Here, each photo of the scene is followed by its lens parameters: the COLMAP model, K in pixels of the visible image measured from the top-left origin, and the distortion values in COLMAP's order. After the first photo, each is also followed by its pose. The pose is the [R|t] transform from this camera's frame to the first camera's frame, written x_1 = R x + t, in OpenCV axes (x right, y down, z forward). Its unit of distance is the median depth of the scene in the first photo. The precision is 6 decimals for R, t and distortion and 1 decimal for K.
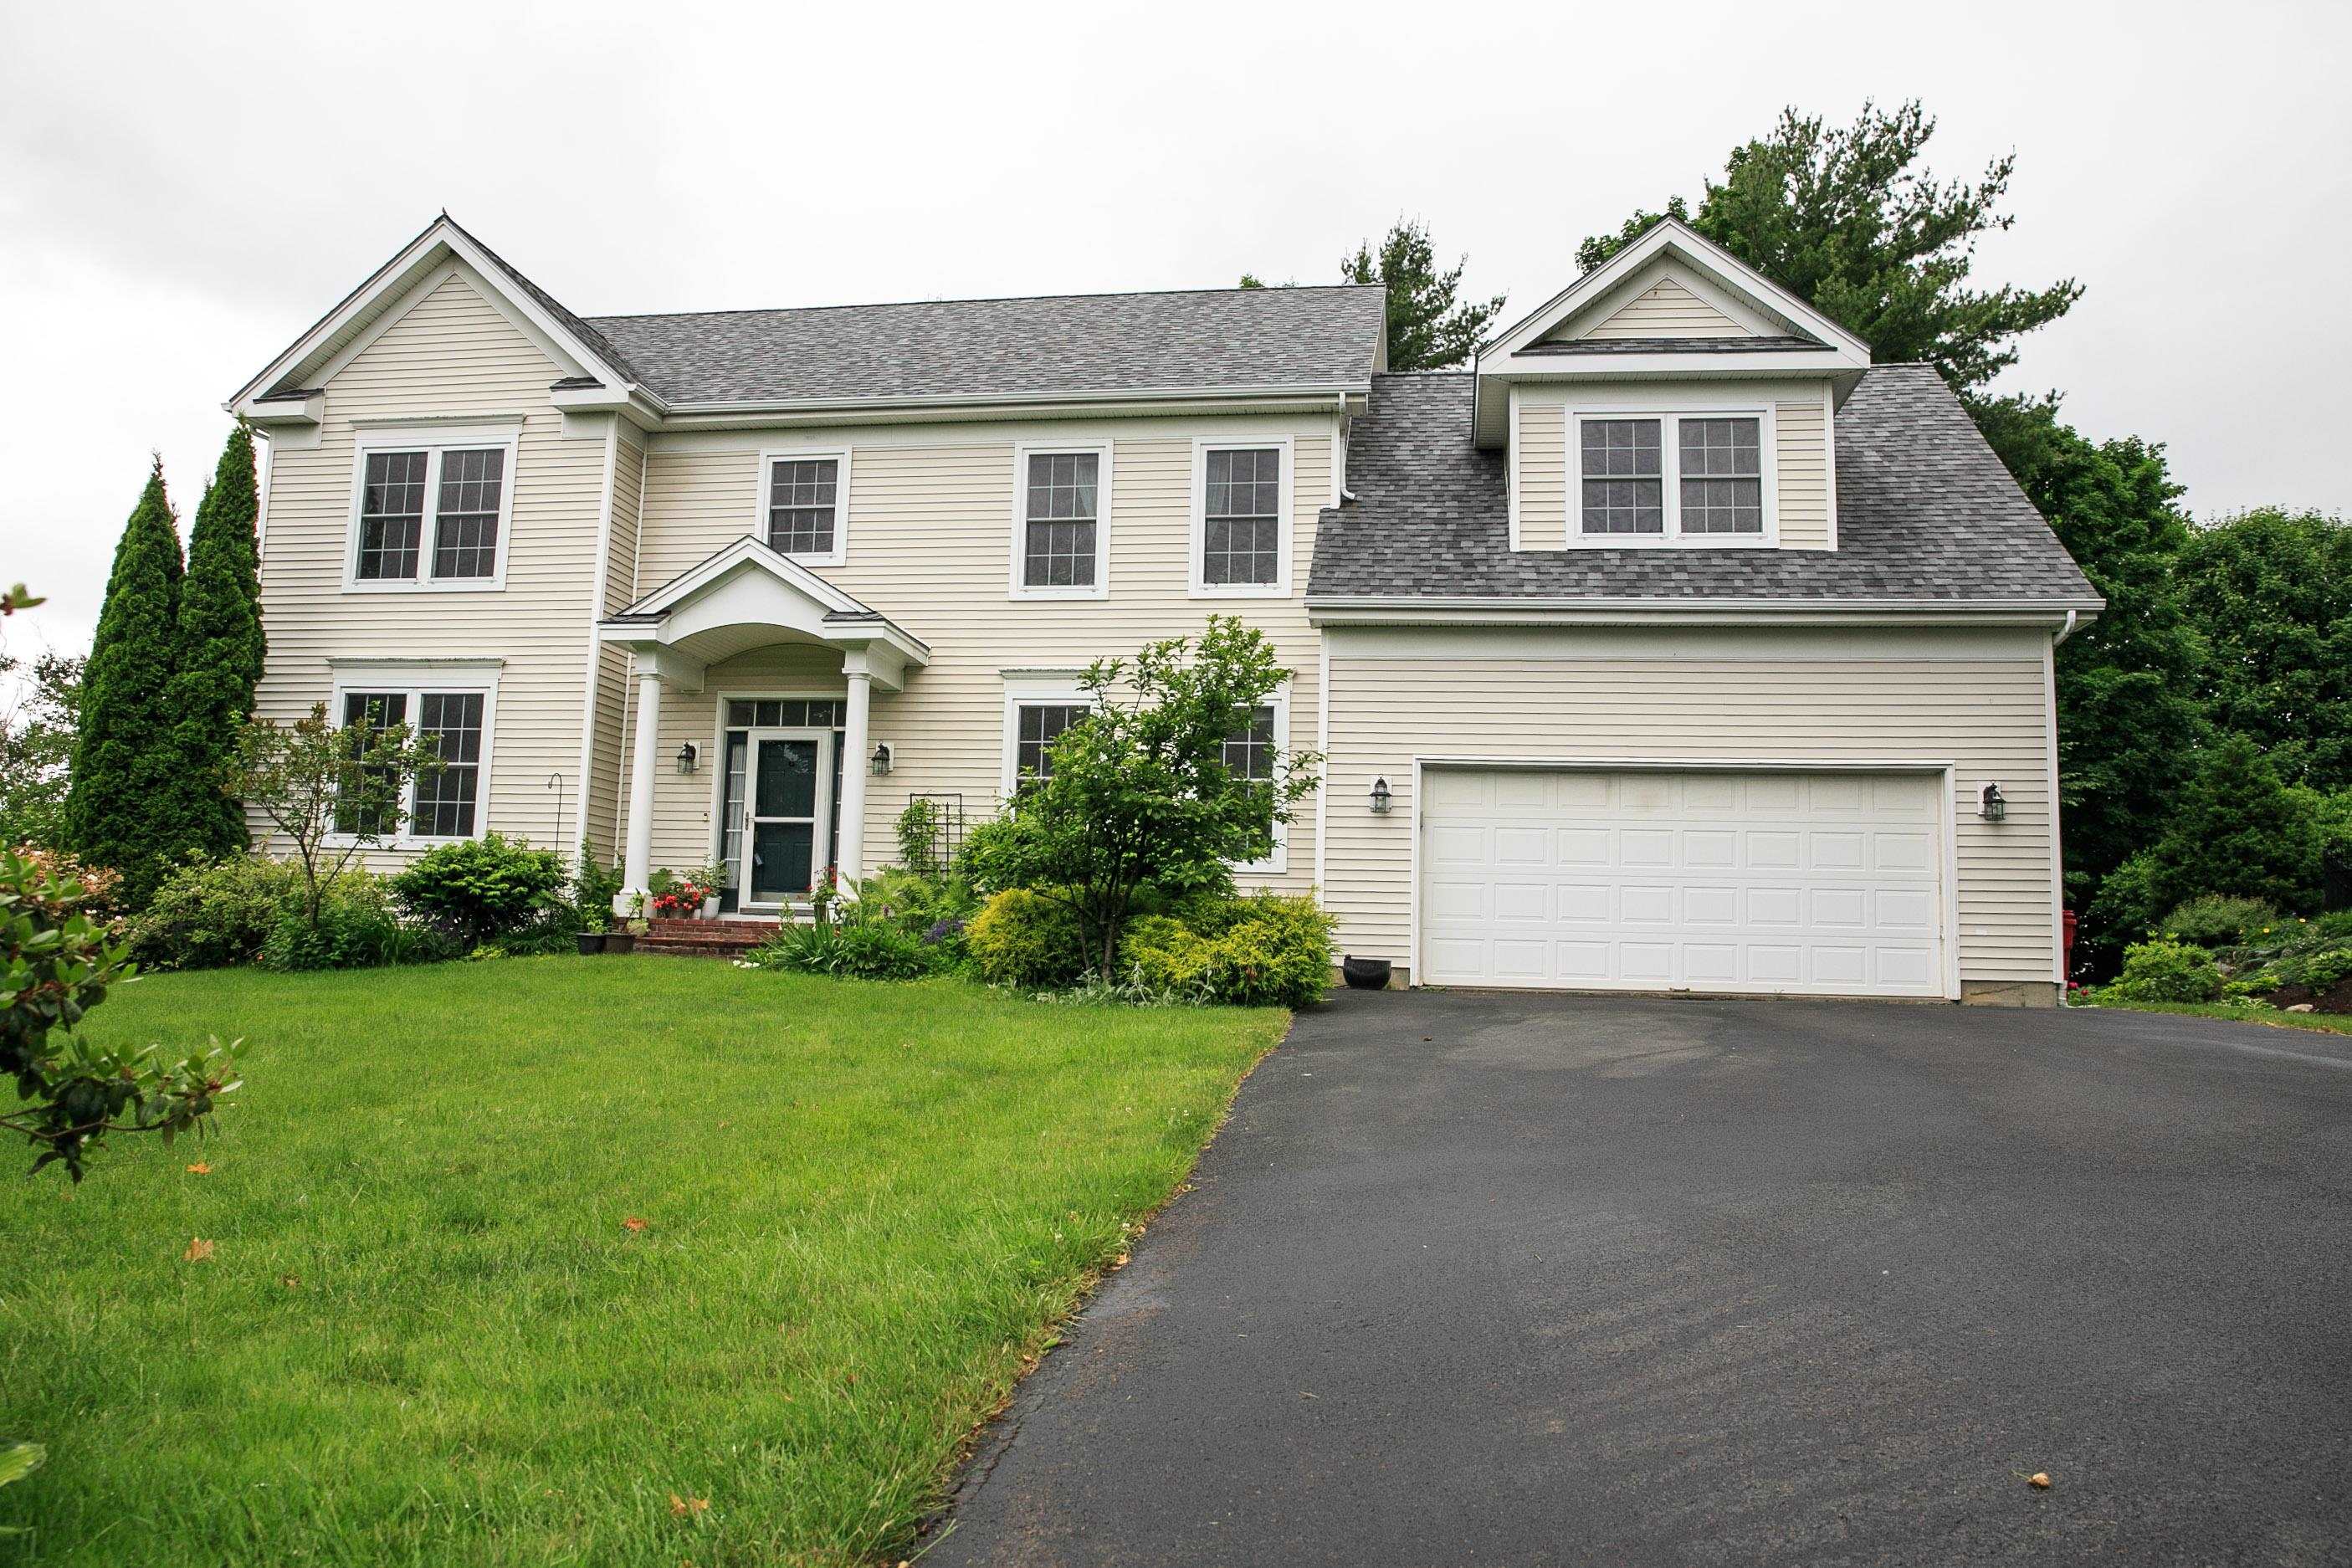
lens RADIAL K [[1667.5, 0, 1176.0], [0, 1667.5, 796.0], [0, 0, 1]] dist [-0.114933, 0.099398]
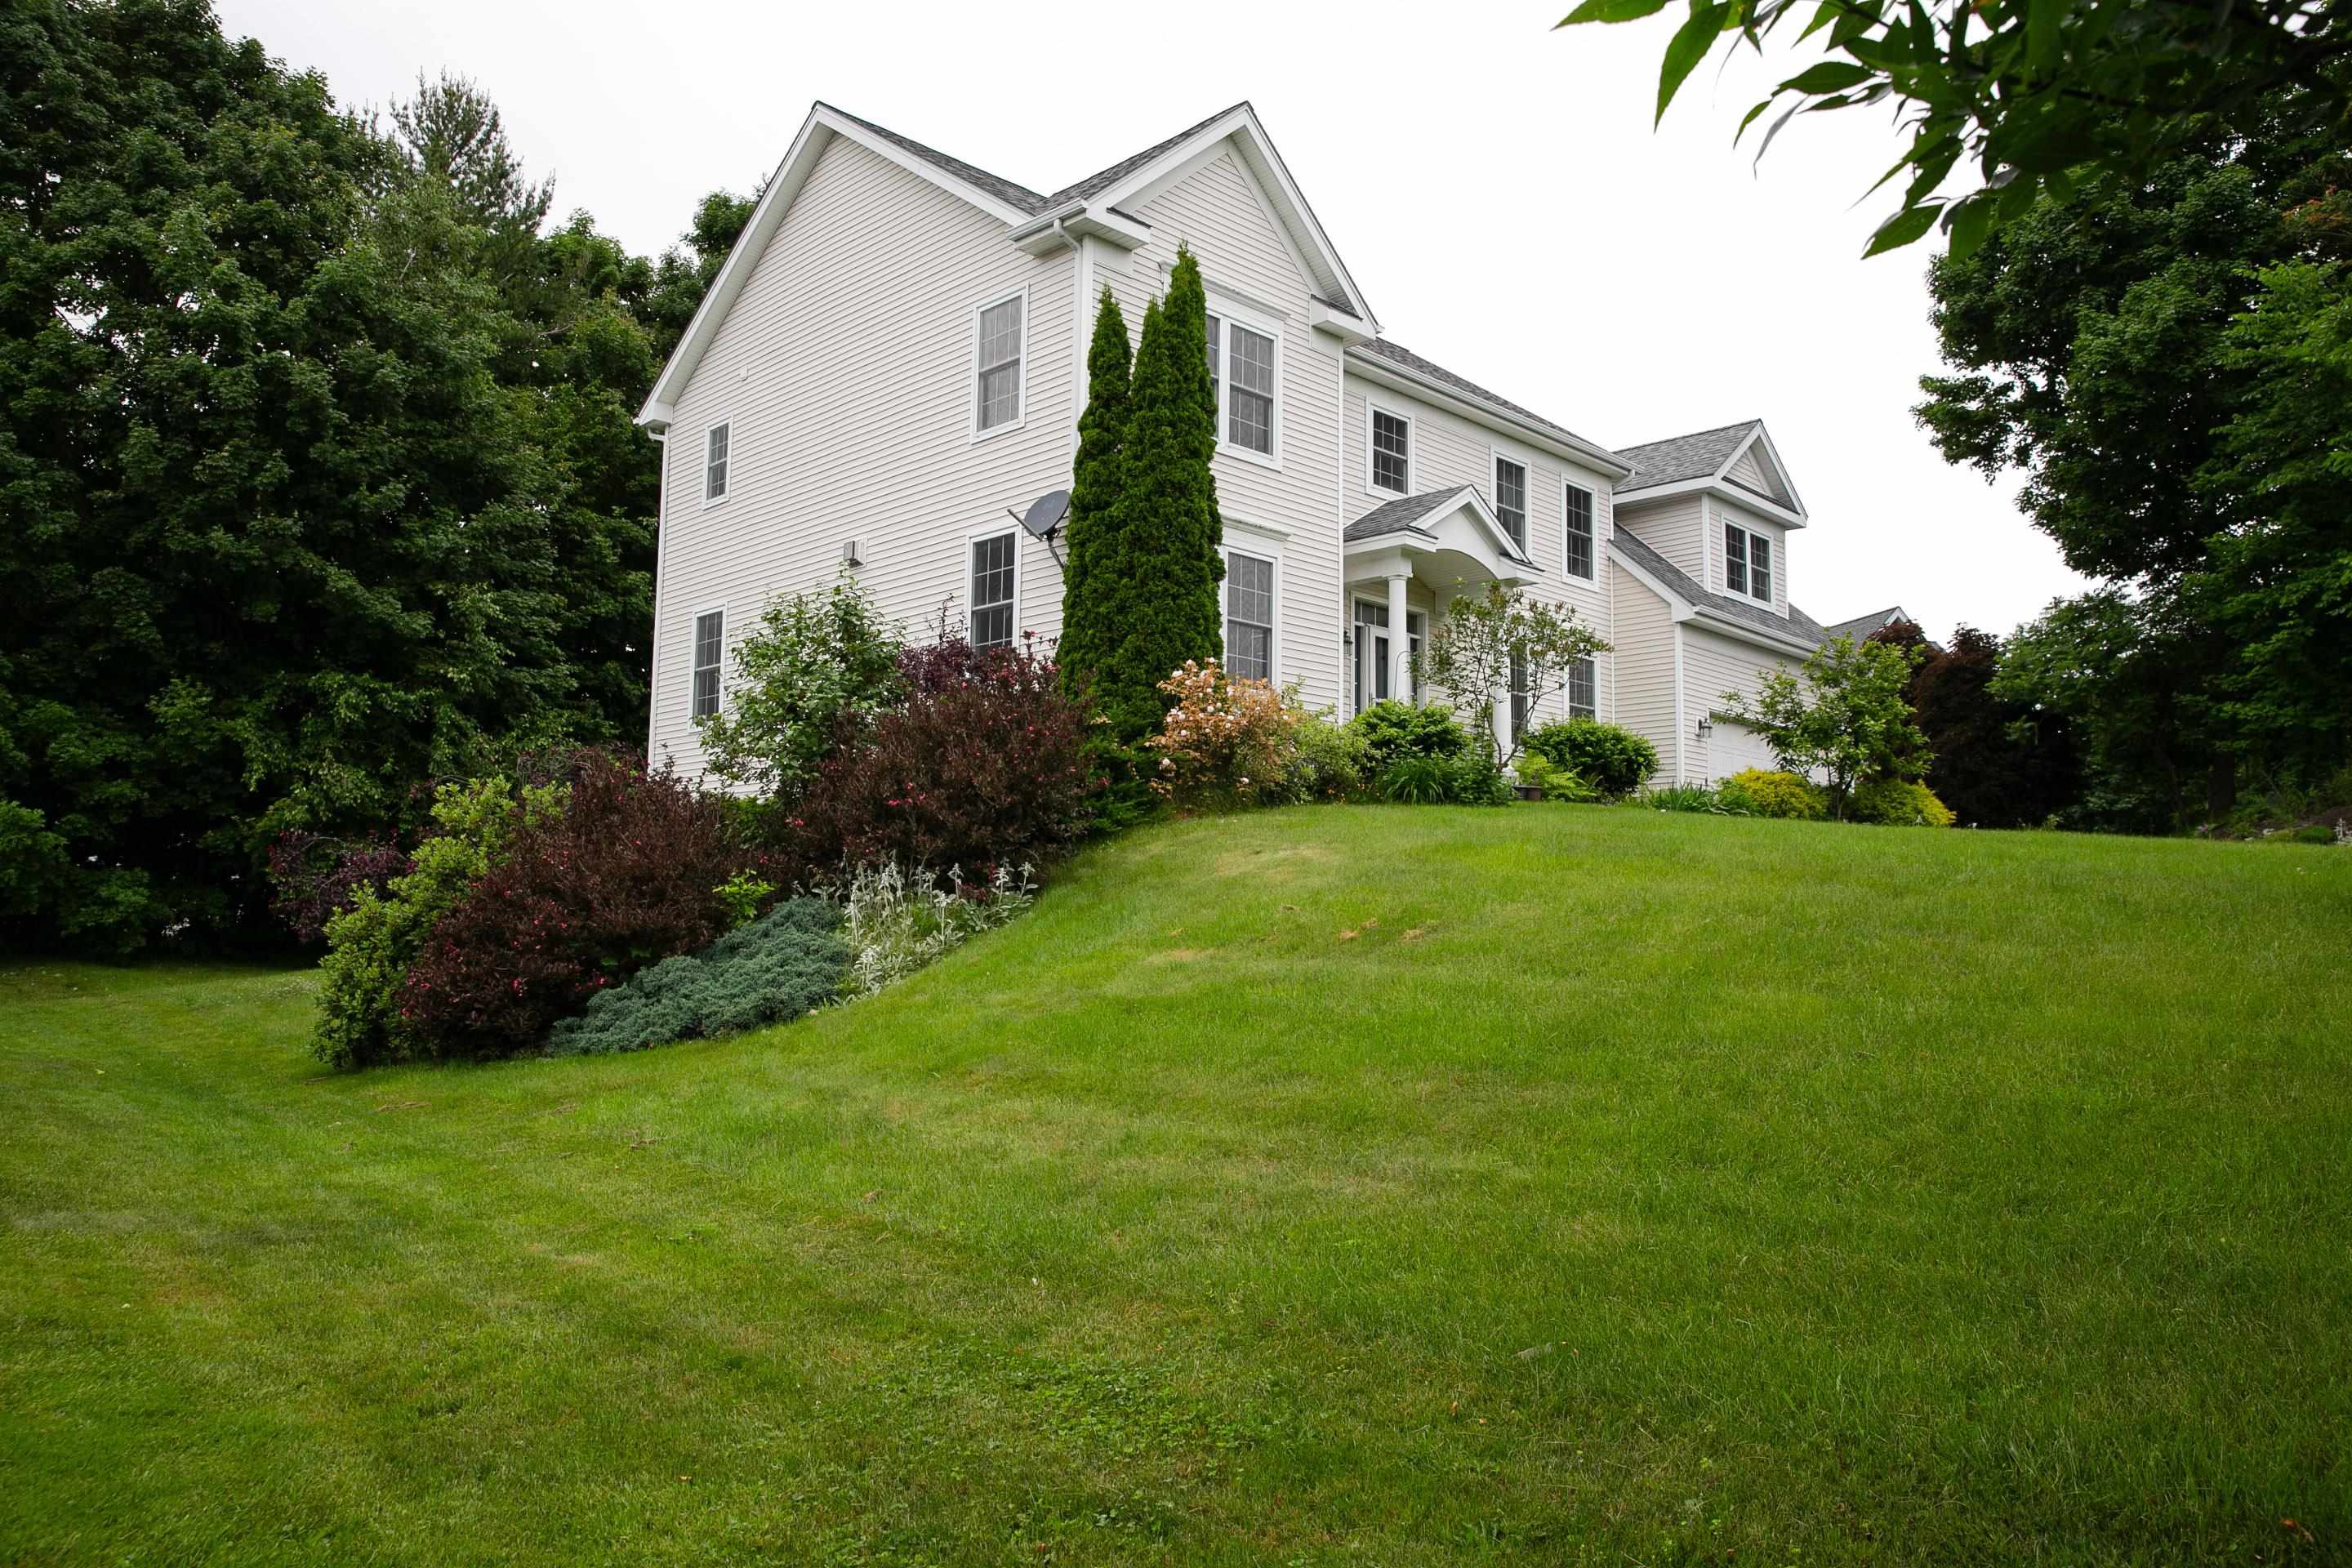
lens RADIAL K [[1667.5, 0, 1176.0], [0, 1667.5, 796.0], [0, 0, 1]] dist [-0.114933, 0.099398]
pose [[0.608481, 0.059699, 0.791320, -1.390459], [-0.090004, 0.995924, -0.005927, 0.111360], [-0.788448, -0.067616, 0.611374, 0.374605]]
